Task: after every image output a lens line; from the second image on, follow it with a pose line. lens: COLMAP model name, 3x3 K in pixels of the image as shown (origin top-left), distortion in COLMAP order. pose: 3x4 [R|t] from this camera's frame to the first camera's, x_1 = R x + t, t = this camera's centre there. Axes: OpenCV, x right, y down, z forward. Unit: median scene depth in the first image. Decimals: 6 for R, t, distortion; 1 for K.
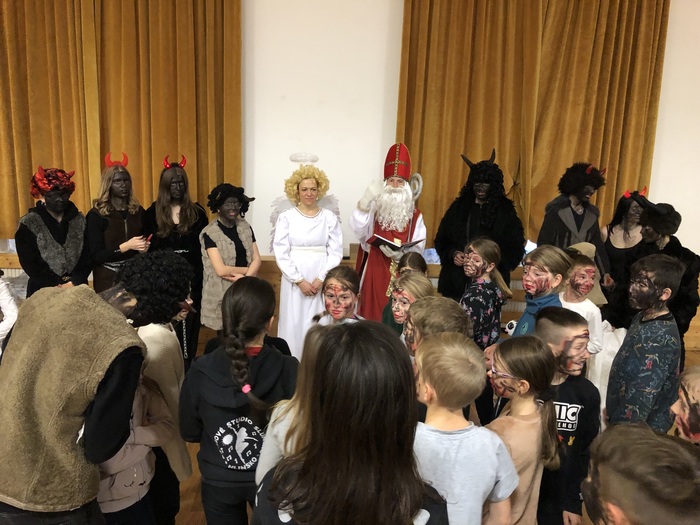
lens RADIAL K [[567.2, 0, 356.1], [0, 567.2, 255.7], [0, 0, 1]] dist [-0.012306, 0.003031]
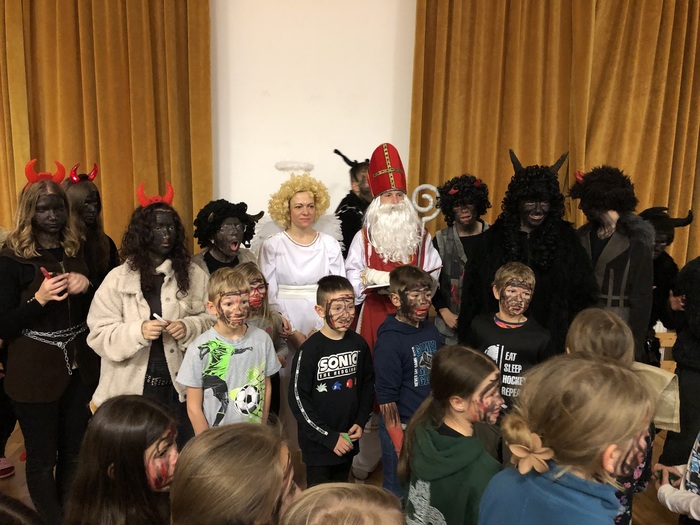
lens RADIAL K [[575.2, 0, 342.5], [0, 575.2, 269.4], [0, 0, 1]] dist [0.011753, -0.010746]
pose [[0.999739, -0.015305, 0.016978, -0.039910], [0.015612, 0.999714, -0.018118, -0.017650], [-0.016696, 0.018378, 0.999692, 0.213269]]
